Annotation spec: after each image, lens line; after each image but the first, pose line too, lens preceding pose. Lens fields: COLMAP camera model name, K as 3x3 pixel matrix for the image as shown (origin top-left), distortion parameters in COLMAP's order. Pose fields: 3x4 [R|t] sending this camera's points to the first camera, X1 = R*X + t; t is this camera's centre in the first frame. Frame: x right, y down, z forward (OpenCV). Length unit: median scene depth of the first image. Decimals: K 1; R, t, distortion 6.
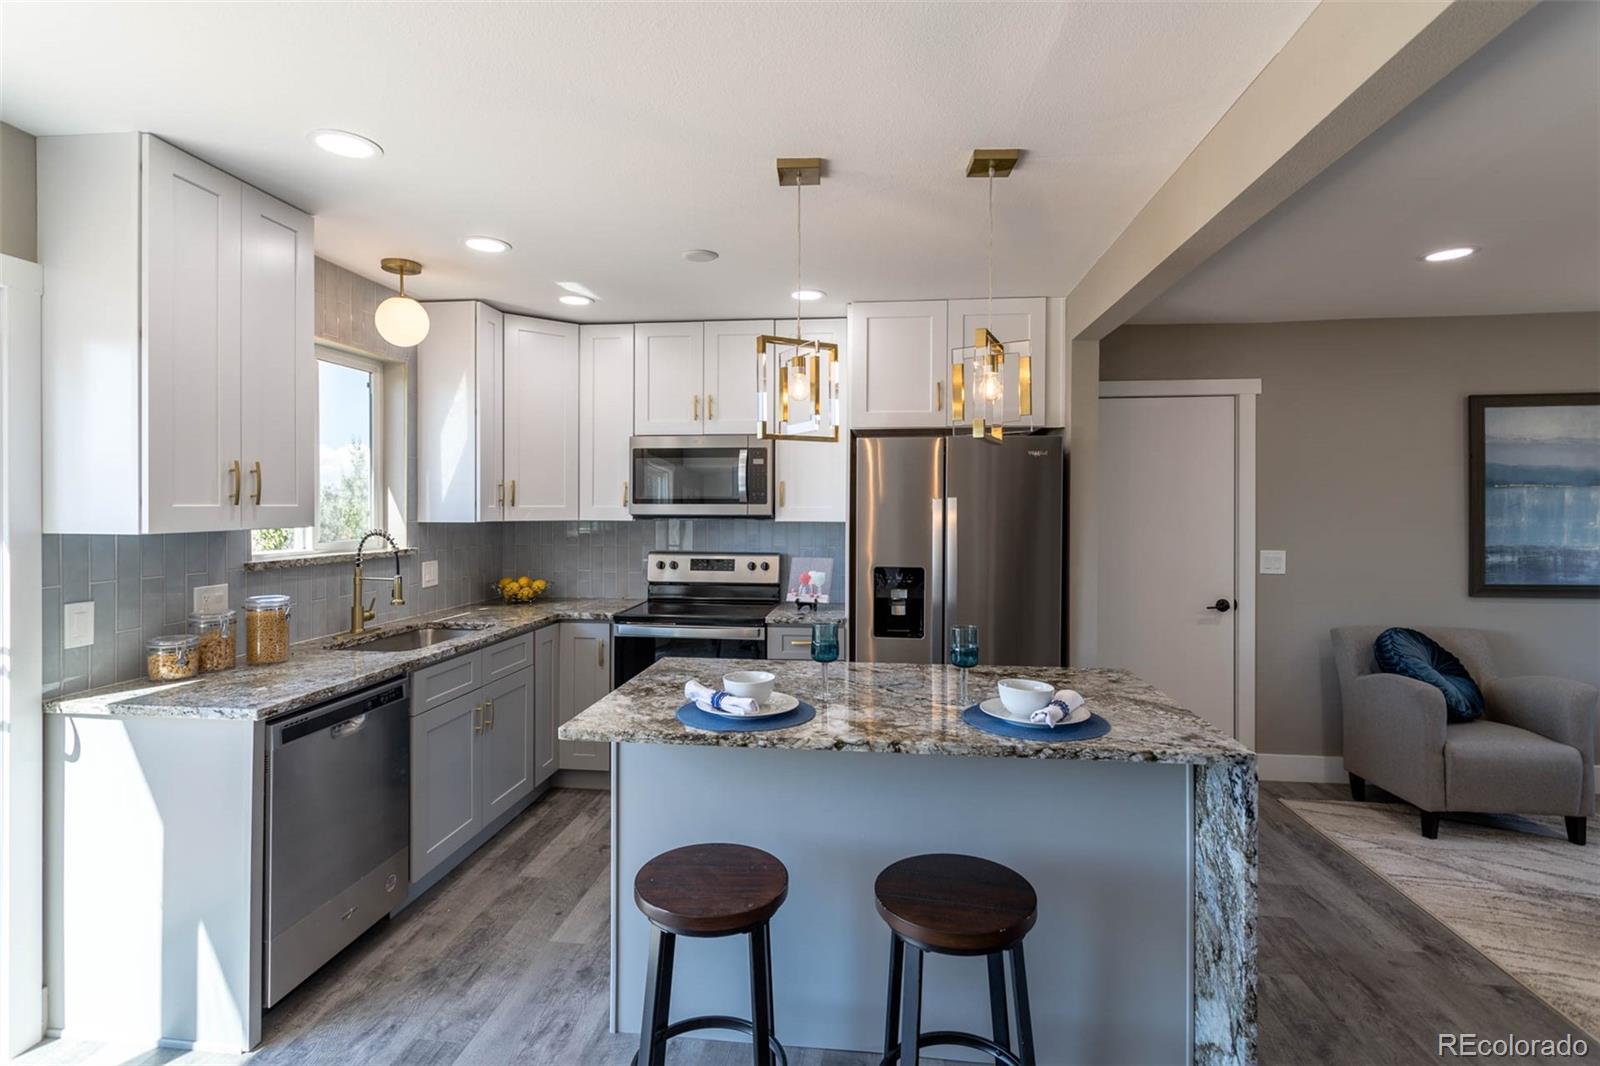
lens RADIAL K [[767.6, 0, 791.3], [0, 767.6, 509.6], [0, 0, 1]] dist [0.002846, -0.000413]
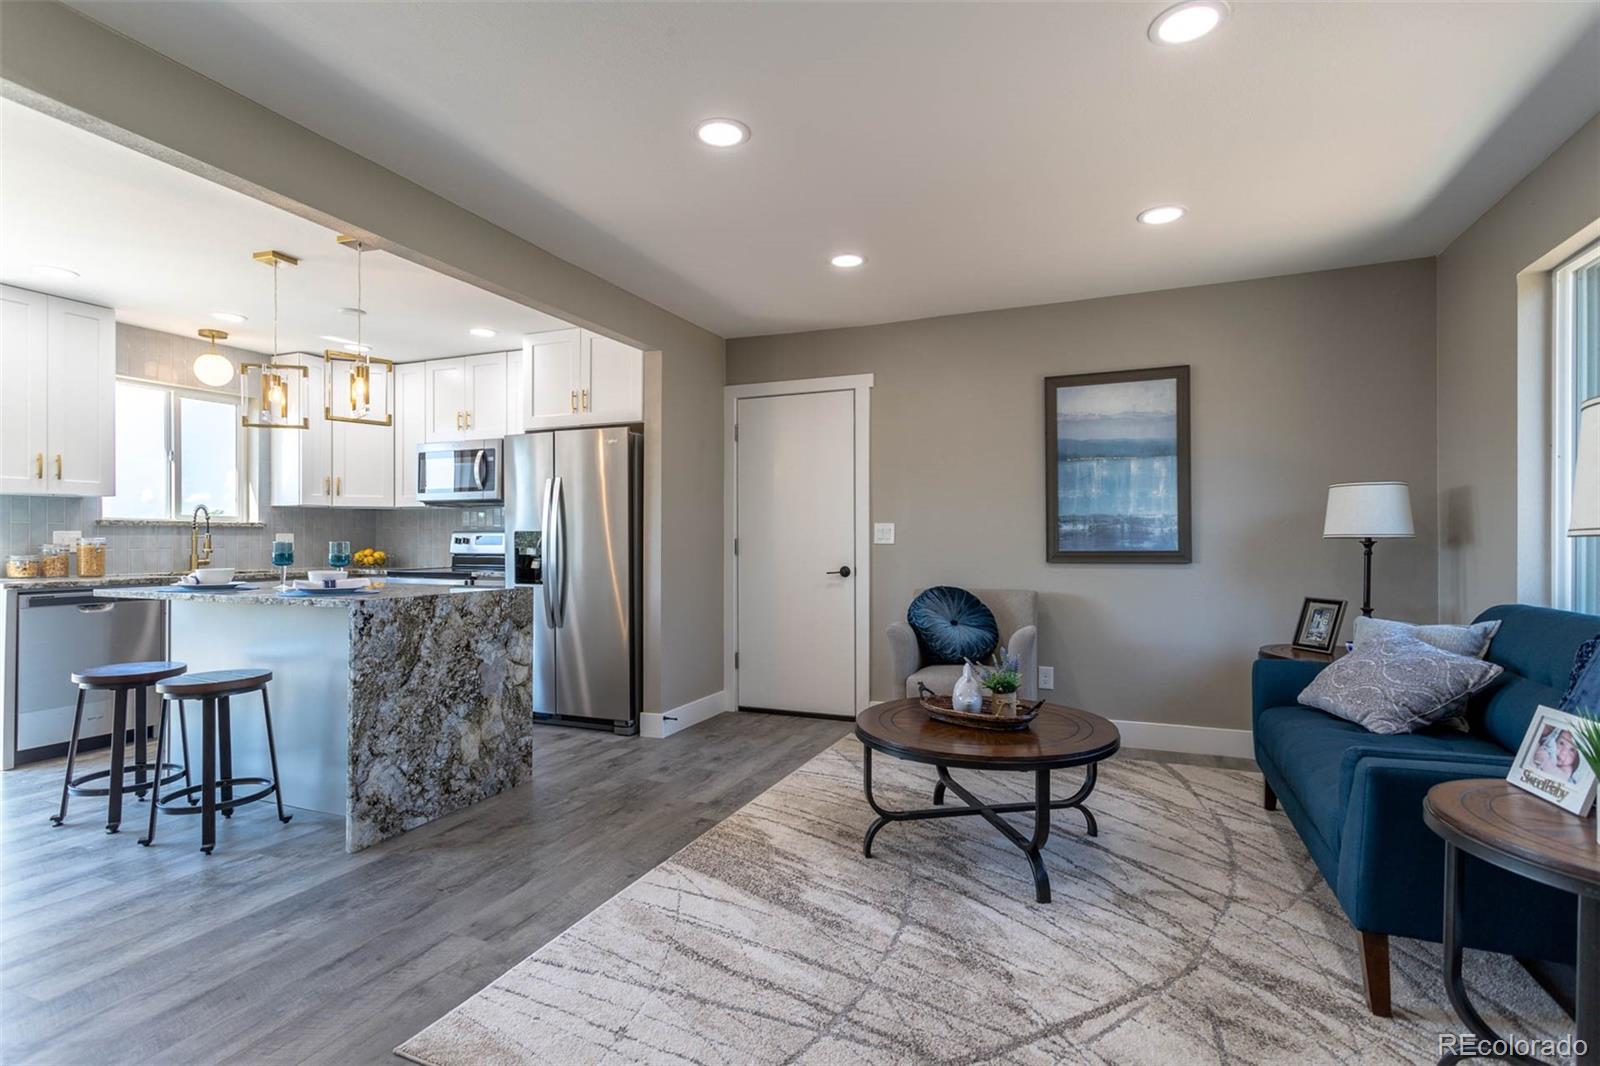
lens RADIAL K [[767.6, 0, 801.9], [0, 767.6, 538.0], [0, 0, 1]] dist [0.002846, -0.000413]
pose [[0.963847, -0.003123, -0.266440, 0.863903], [0.001768, 0.999984, -0.005325, 0.086103], [0.266452, 0.004661, 0.963837, -0.140495]]
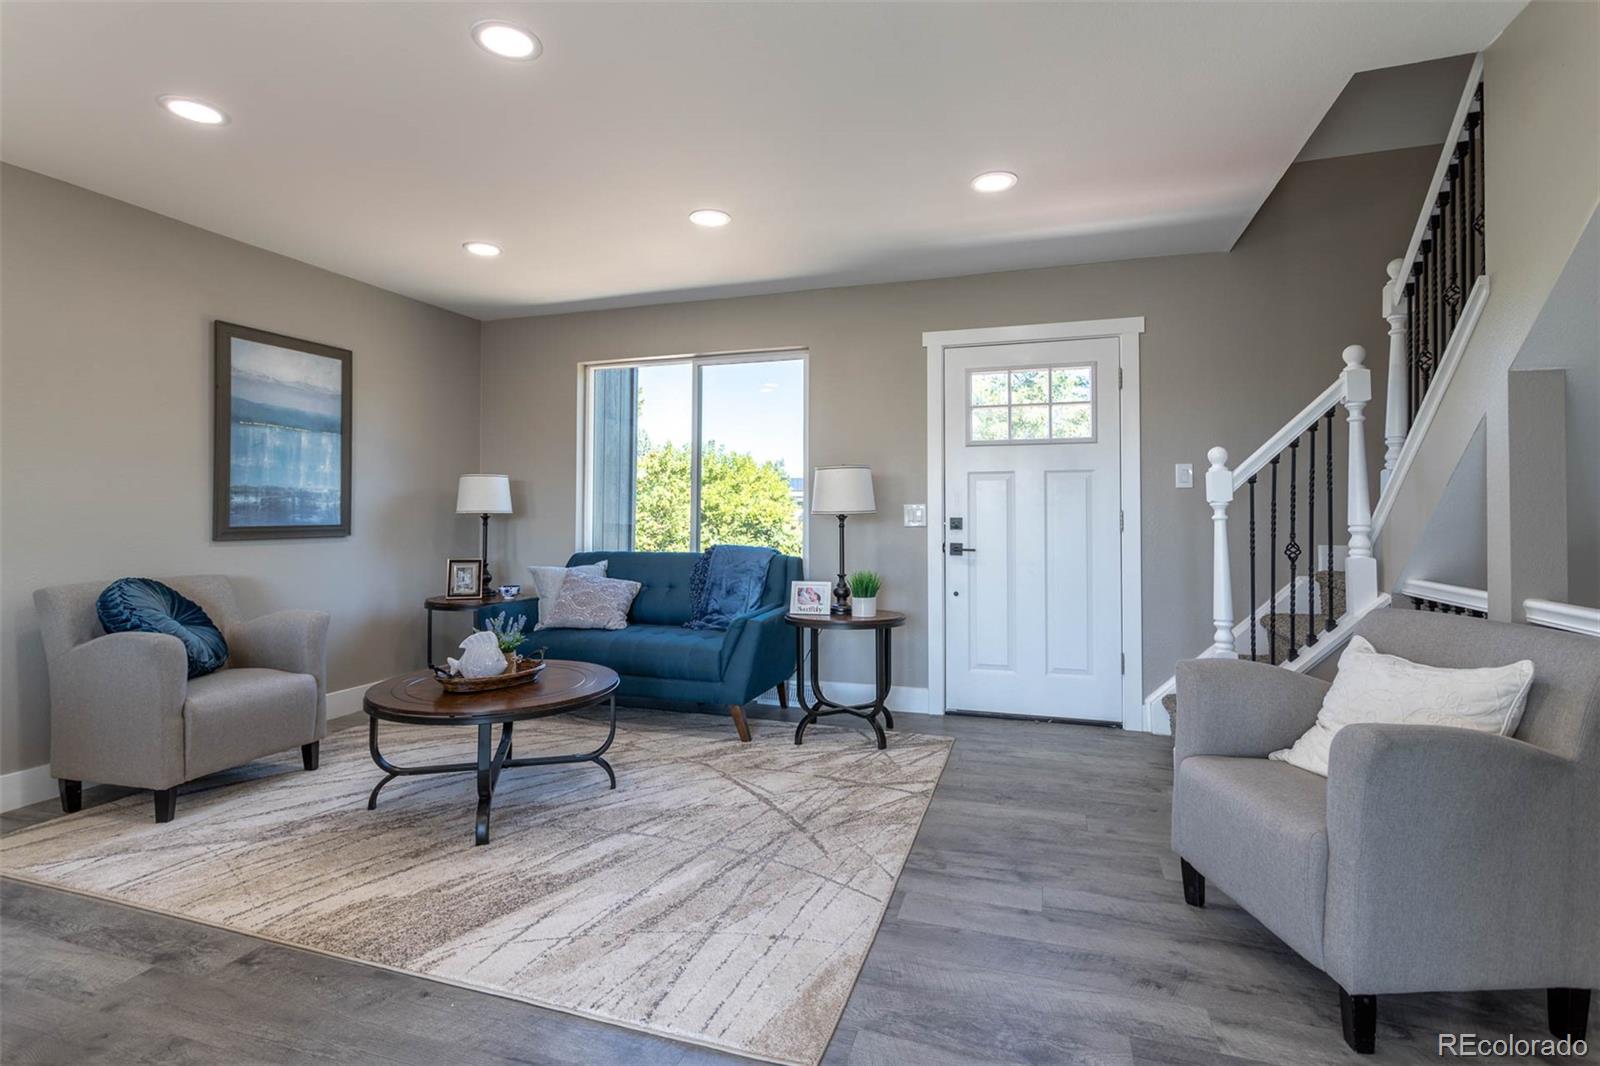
lens RADIAL K [[767.6, 0, 799.9], [0, 767.6, 503.8], [0, 0, 1]] dist [0.002846, -0.000413]
pose [[0.193701, 0.014203, 0.980958, 0.128166], [0.000546, 0.999893, -0.014585, 0.085381], [-0.981060, 0.003361, 0.193672, 0.148515]]
